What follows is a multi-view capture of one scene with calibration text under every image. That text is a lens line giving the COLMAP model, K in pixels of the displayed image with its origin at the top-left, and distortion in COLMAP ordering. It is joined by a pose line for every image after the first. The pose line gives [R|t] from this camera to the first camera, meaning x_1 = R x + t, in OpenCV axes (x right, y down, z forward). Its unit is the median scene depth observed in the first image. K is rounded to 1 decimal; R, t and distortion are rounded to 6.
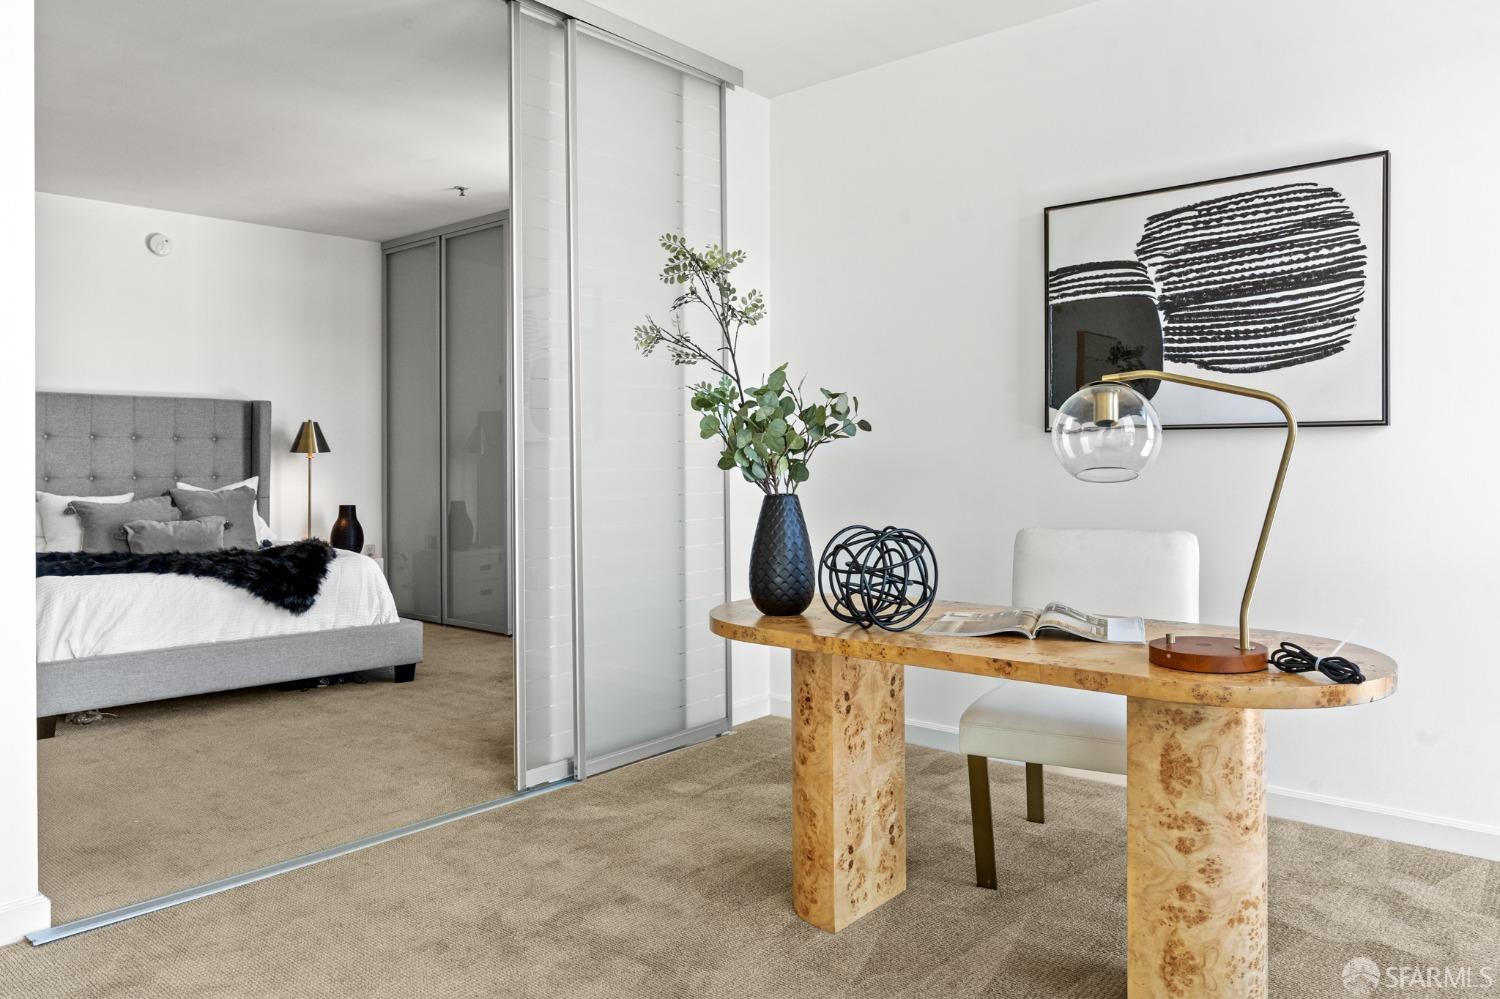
lens RADIAL K [[1050.8, 0, 750.5], [0, 1050.8, 468.3], [0, 0, 1]] dist [-0.000886, -0.000473]
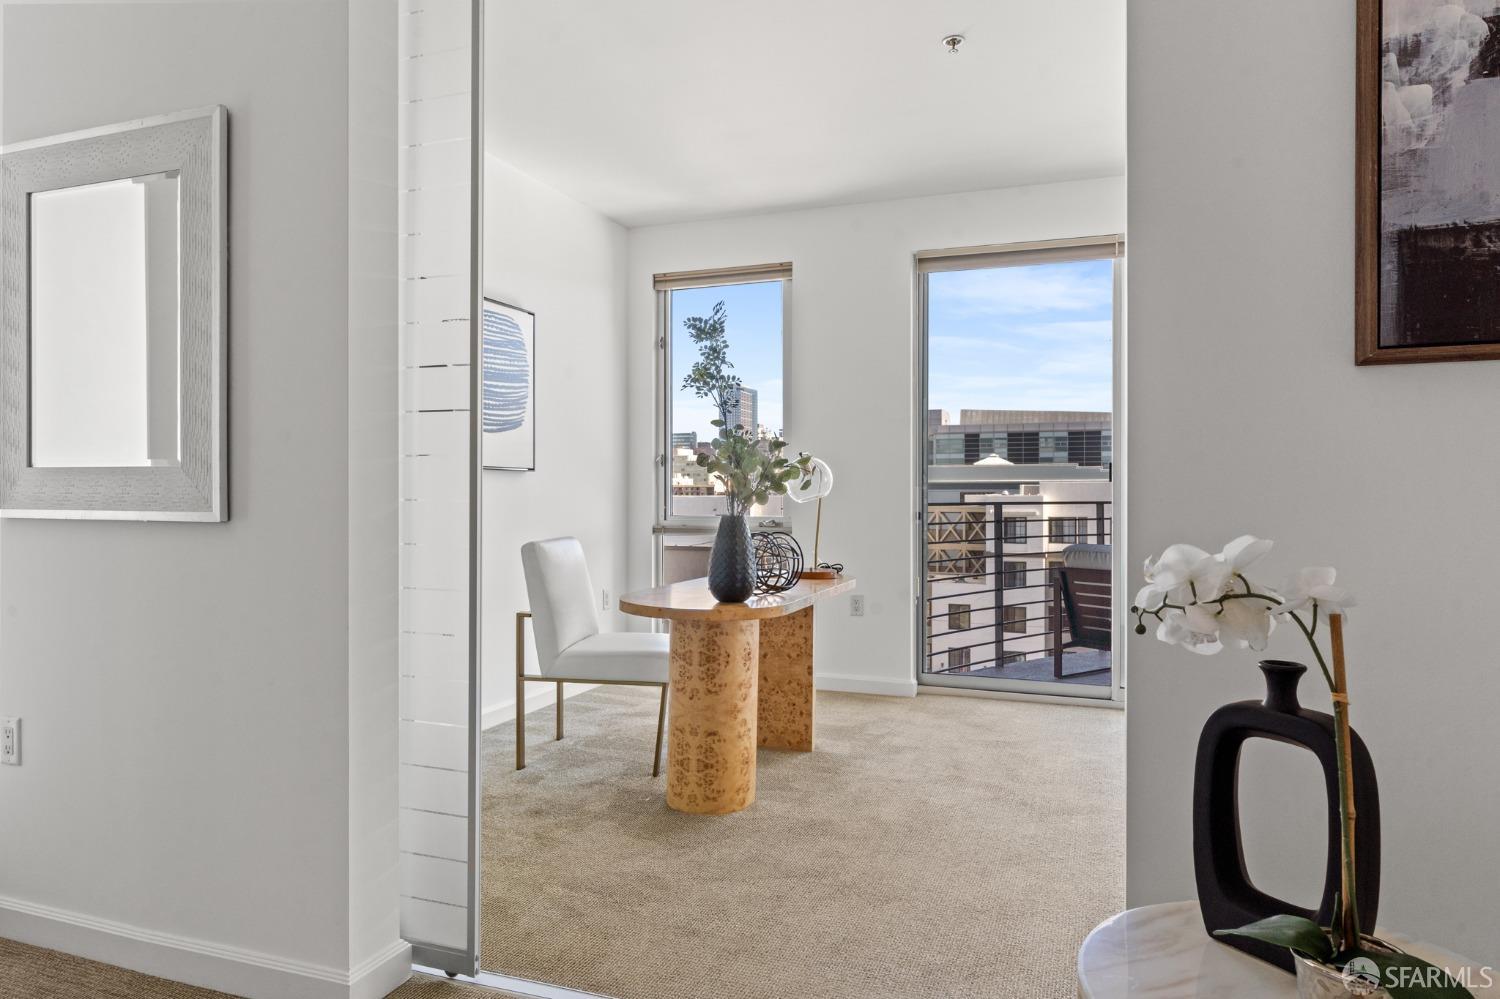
lens RADIAL K [[945.3, 0, 754.5], [0, 945.3, 491.0], [0, 0, 1]] dist [0.019458, -0.001945]
pose [[-0.339523, 0.009381, 0.940551, -0.848554], [0.012280, 0.999909, -0.005540, 0.003659], [-0.940518, 0.009669, -0.339608, 1.028436]]
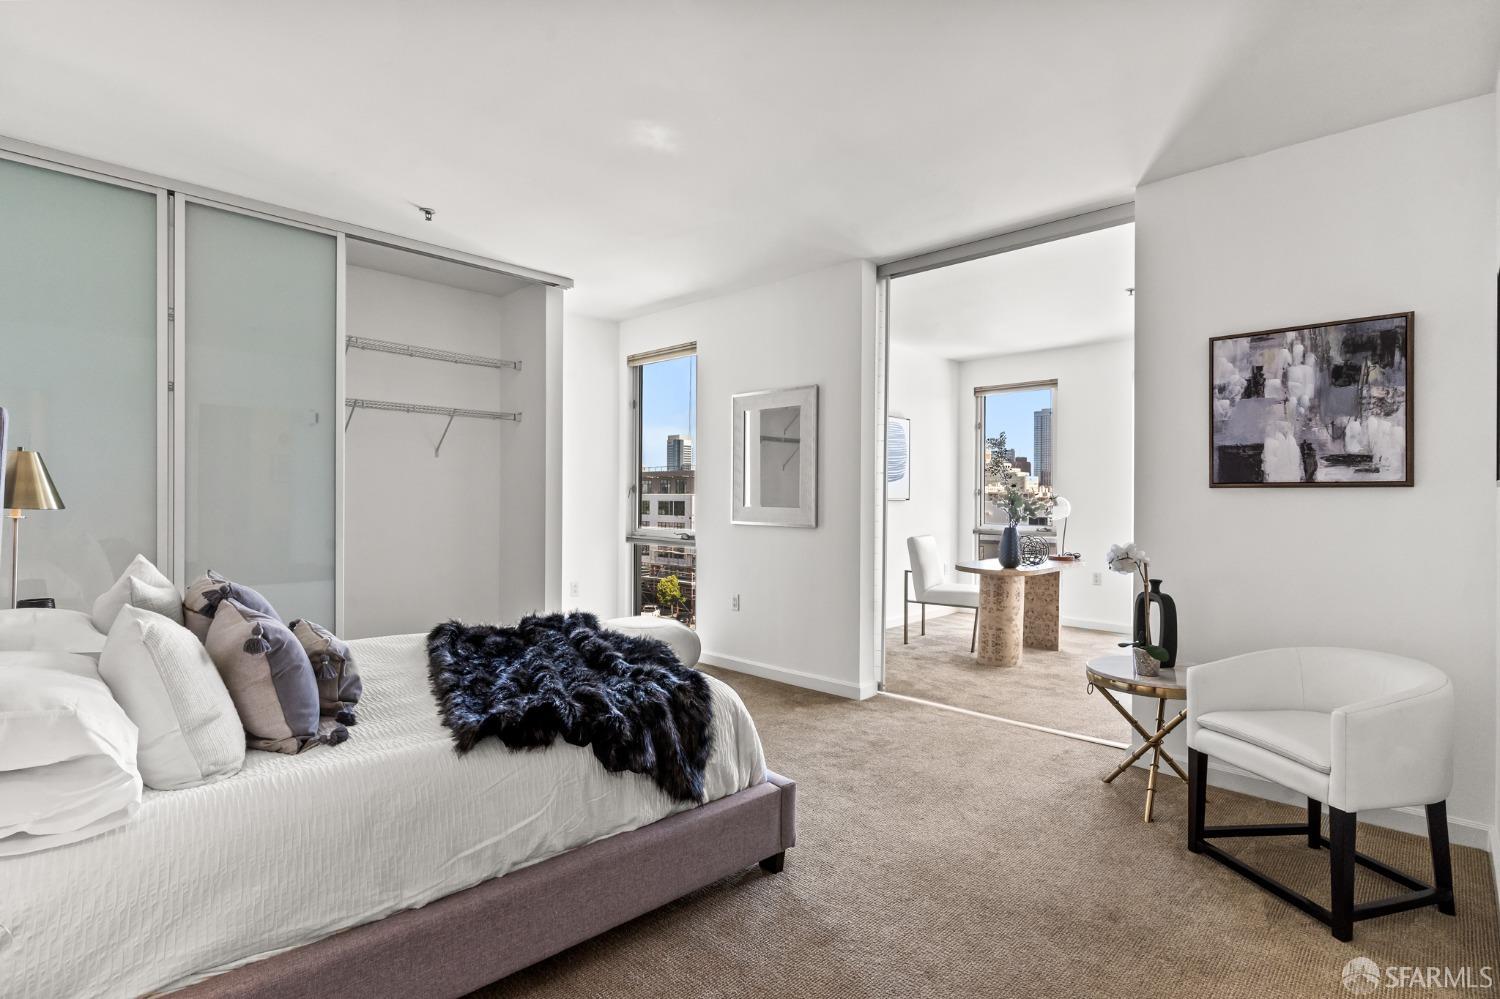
lens RADIAL K [[678.7, 0, 746.8], [0, 678.7, 495.0], [0, 0, 1]] dist [-0.023864, 0.000064]
pose [[0.087507, 0.013583, 0.996071, -1.383024], [0.001118, 0.999905, -0.013734, -0.024055], [-0.996163, 0.002316, 0.087484, 1.149479]]
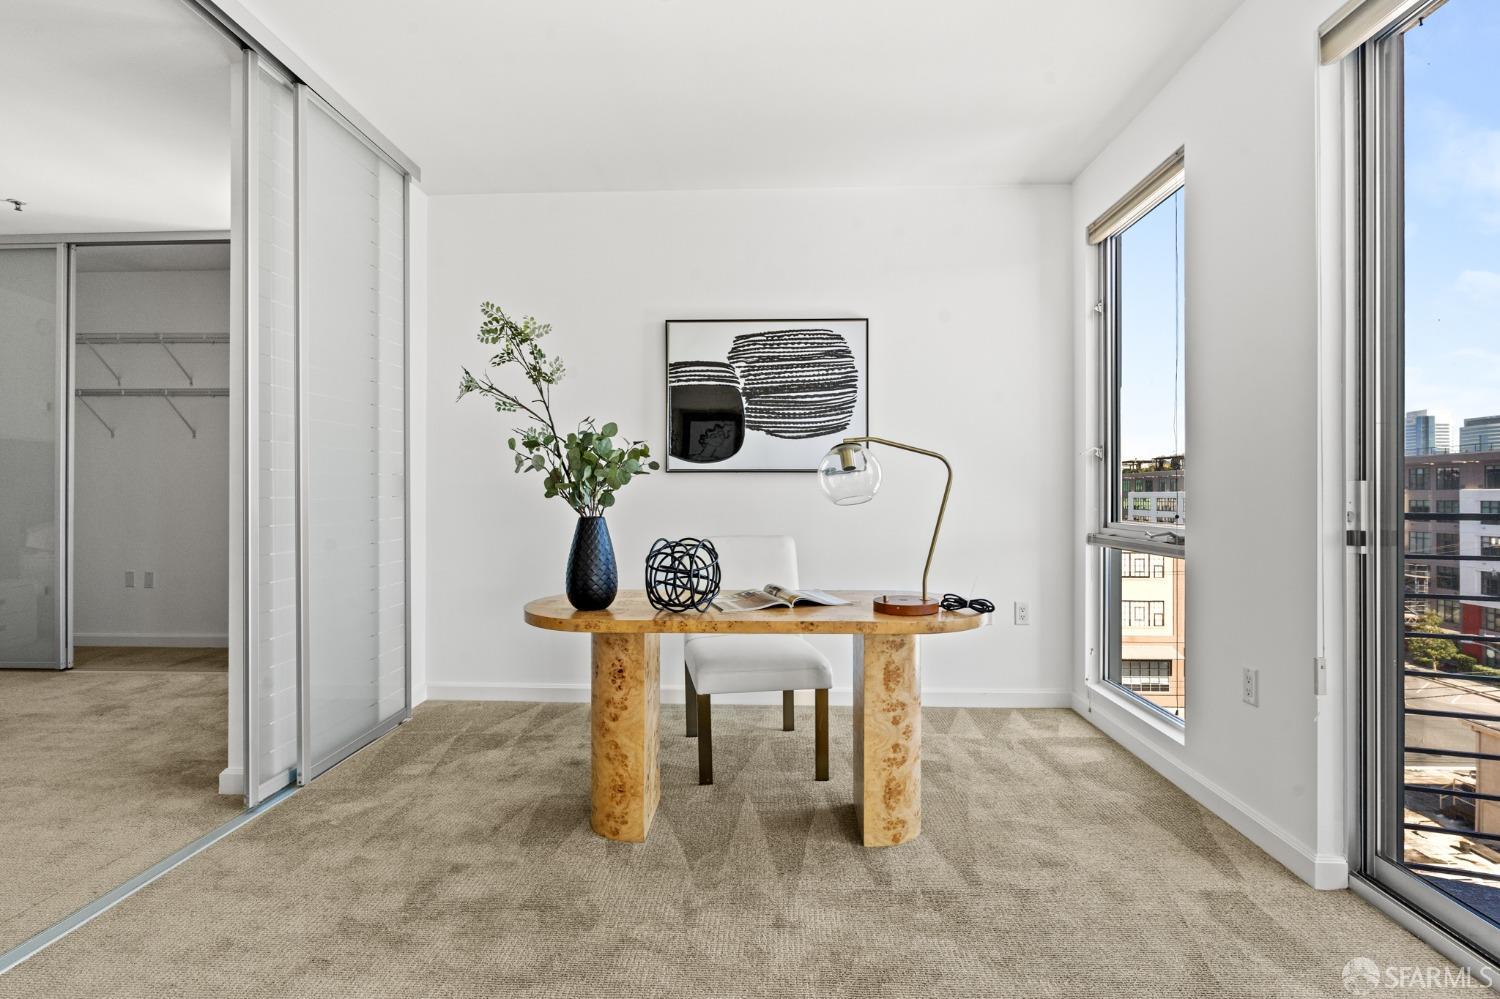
lens RADIAL K [[743.3, 0, 755.6], [0, 743.3, 490.7], [0, 0, 1]] dist [-0.003571, -0.000010]
pose [[0.785412, 0.004153, 0.618959, -0.279179], [0.001661, 0.999960, -0.008817, 0.000772], [-0.618971, 0.007953, 0.785373, 0.111776]]
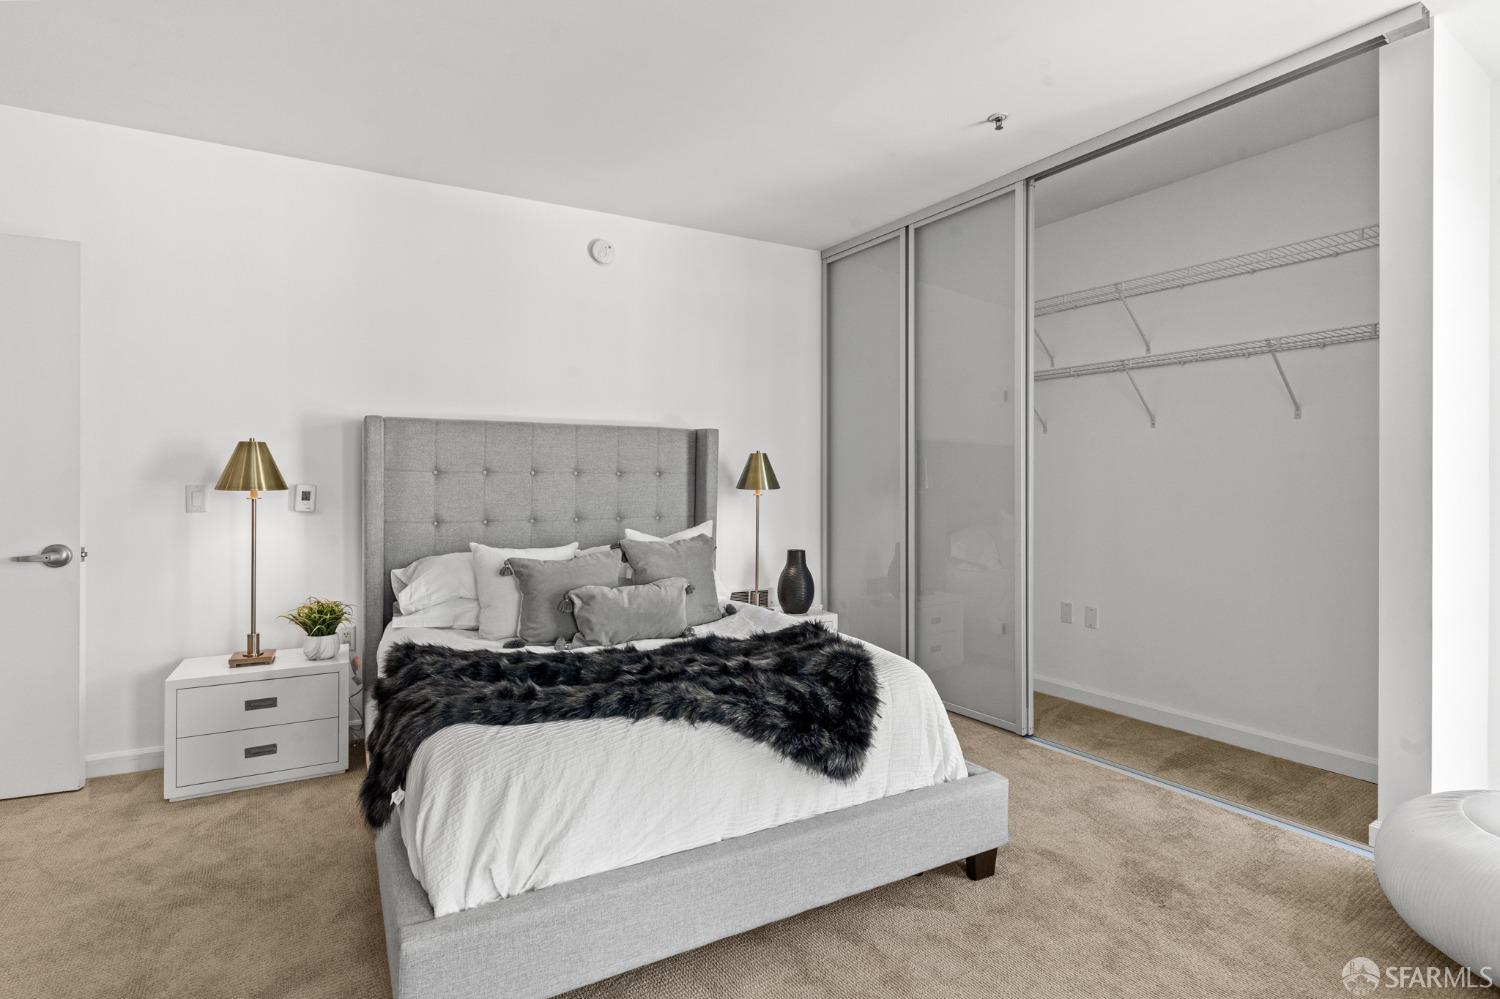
lens RADIAL K [[724.6, 0, 741.8], [0, 724.6, 476.6], [0, 0, 1]] dist [0.002644, 0.000992]
pose [[0.960902, 0.000374, -0.276887, -0.519284], [-0.003315, 0.999943, -0.010153, -0.036622], [0.276867, 0.010674, 0.960849, 0.831099]]
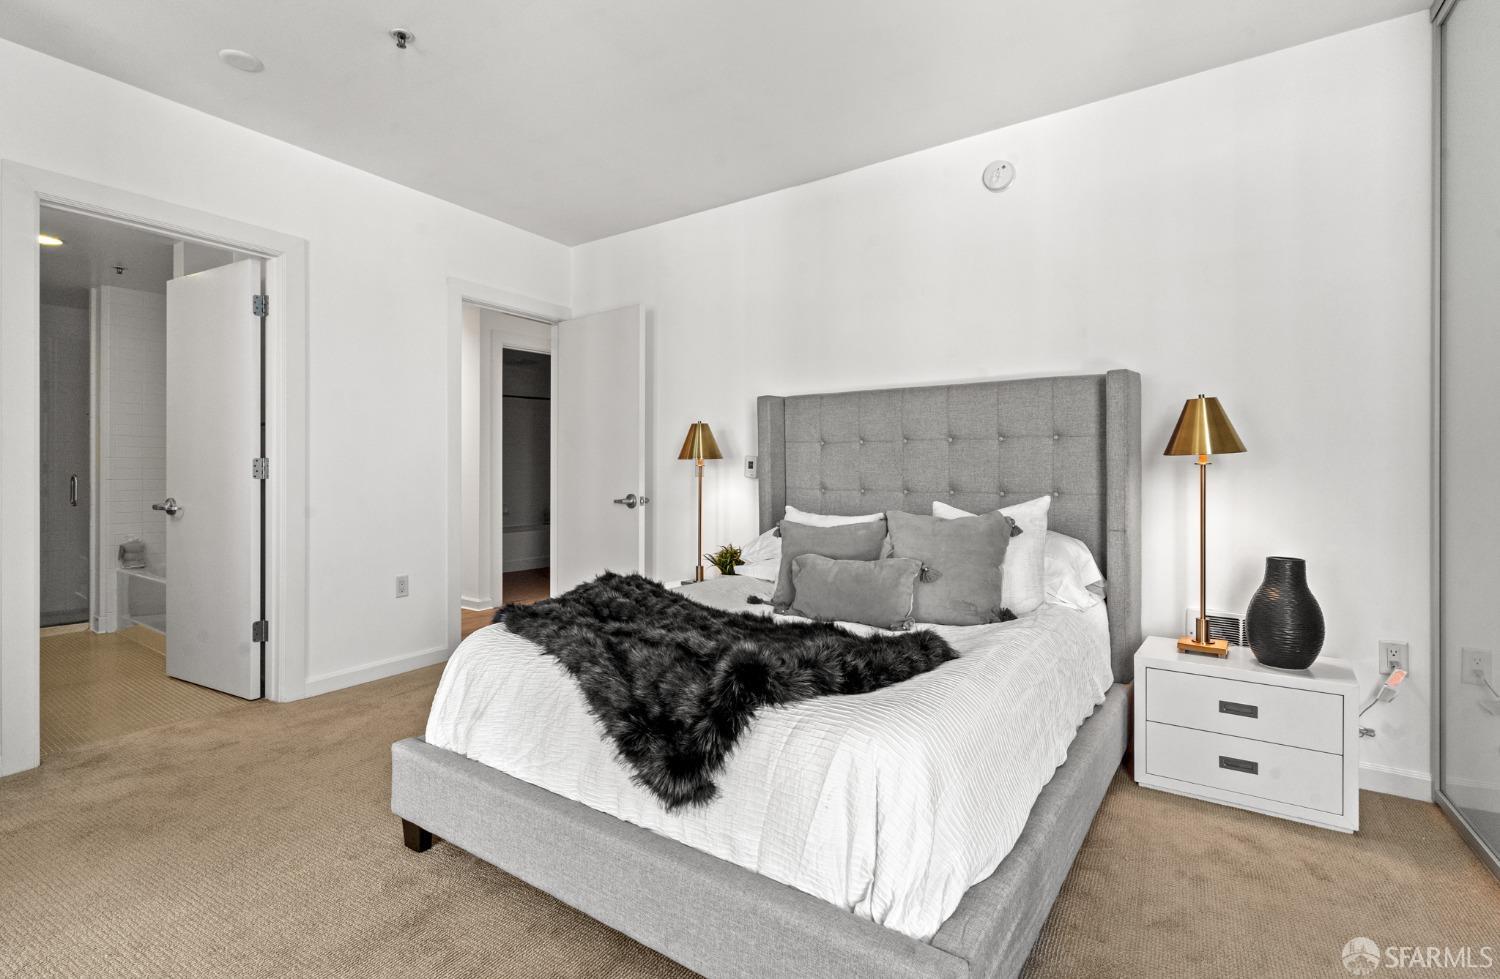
lens RADIAL K [[734.2, 0, 744.2], [0, 734.2, 466.5], [0, 0, 1]] dist [0.006885, 0.000311]
pose [[0.152792, -0.007341, -0.988231, -0.154279], [-0.006463, 0.999944, -0.008427, -0.007638], [0.988237, 0.007674, 0.152736, 1.368147]]
